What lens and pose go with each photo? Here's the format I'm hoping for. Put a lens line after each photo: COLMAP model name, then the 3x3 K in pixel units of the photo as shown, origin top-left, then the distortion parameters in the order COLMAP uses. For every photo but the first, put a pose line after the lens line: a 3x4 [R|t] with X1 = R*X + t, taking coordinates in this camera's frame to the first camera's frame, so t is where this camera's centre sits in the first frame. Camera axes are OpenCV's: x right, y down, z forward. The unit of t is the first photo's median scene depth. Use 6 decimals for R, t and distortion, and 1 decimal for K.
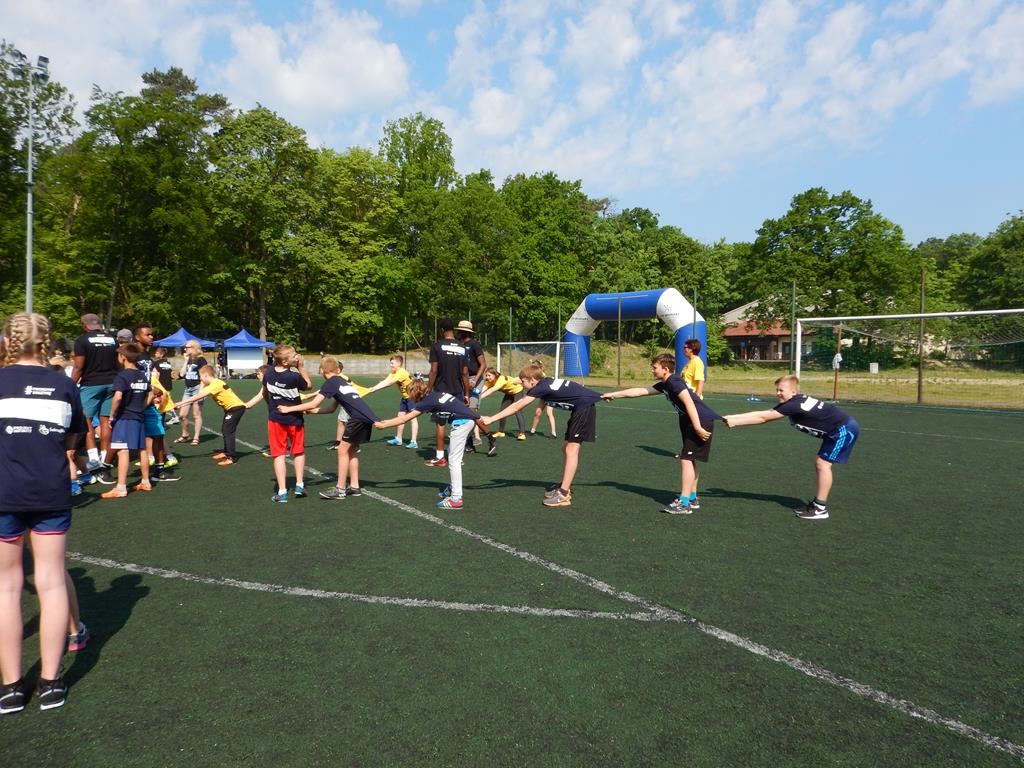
lens RADIAL K [[727.2, 0, 503.6], [0, 727.2, 385.8], [0, 0, 1]] dist [-0.021097, 0.001162]
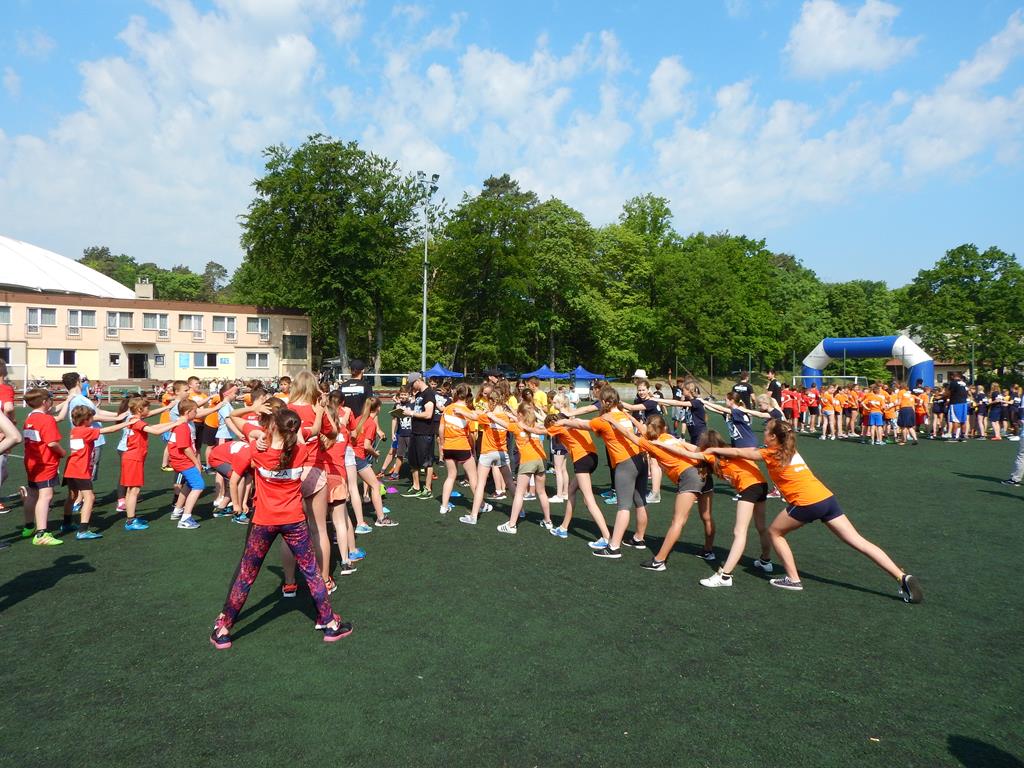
lens RADIAL K [[714.6, 0, 506.4], [0, 714.6, 383.3], [0, 0, 1]] dist [-0.002879, -0.002482]
pose [[0.995120, -0.000571, -0.098672, -0.281521], [-0.003385, 0.999197, -0.039917, 0.008934], [0.098616, 0.040057, 0.994319, -0.292953]]
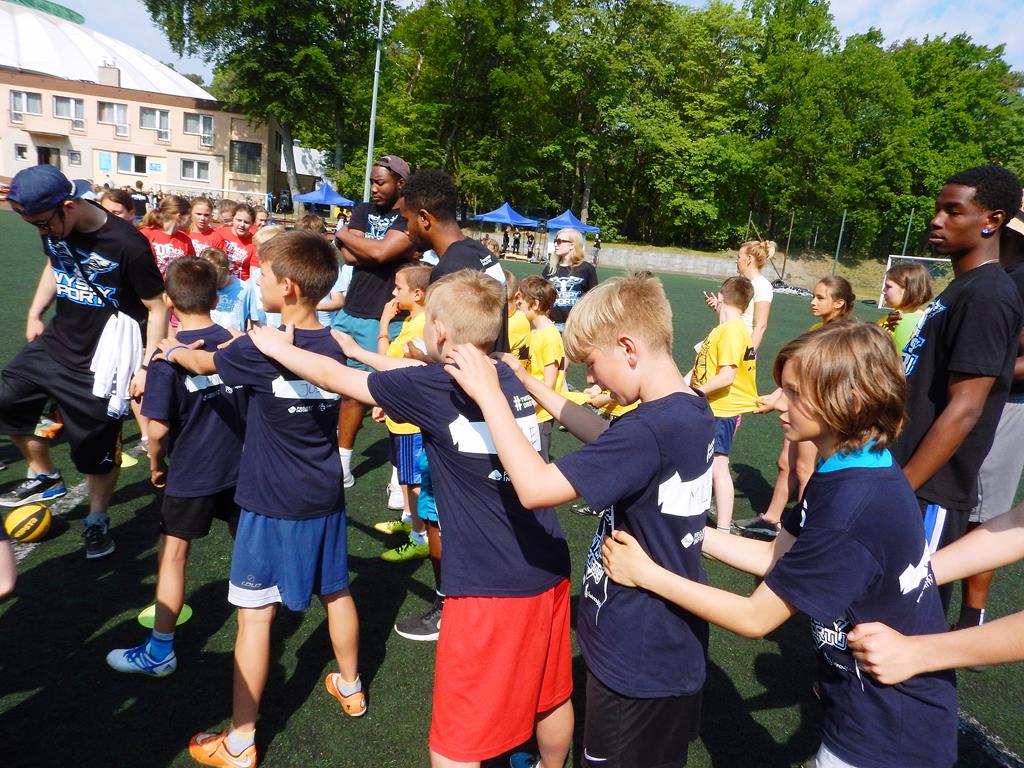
lens RADIAL K [[721.3, 0, 502.5], [0, 721.3, 386.7], [0, 0, 1]] dist [0.006542, 0.000650]
pose [[0.913427, 0.170540, -0.369550, -0.047596], [-0.113281, 0.978629, 0.171616, -0.004809], [0.390920, -0.114896, 0.913225, 0.088147]]
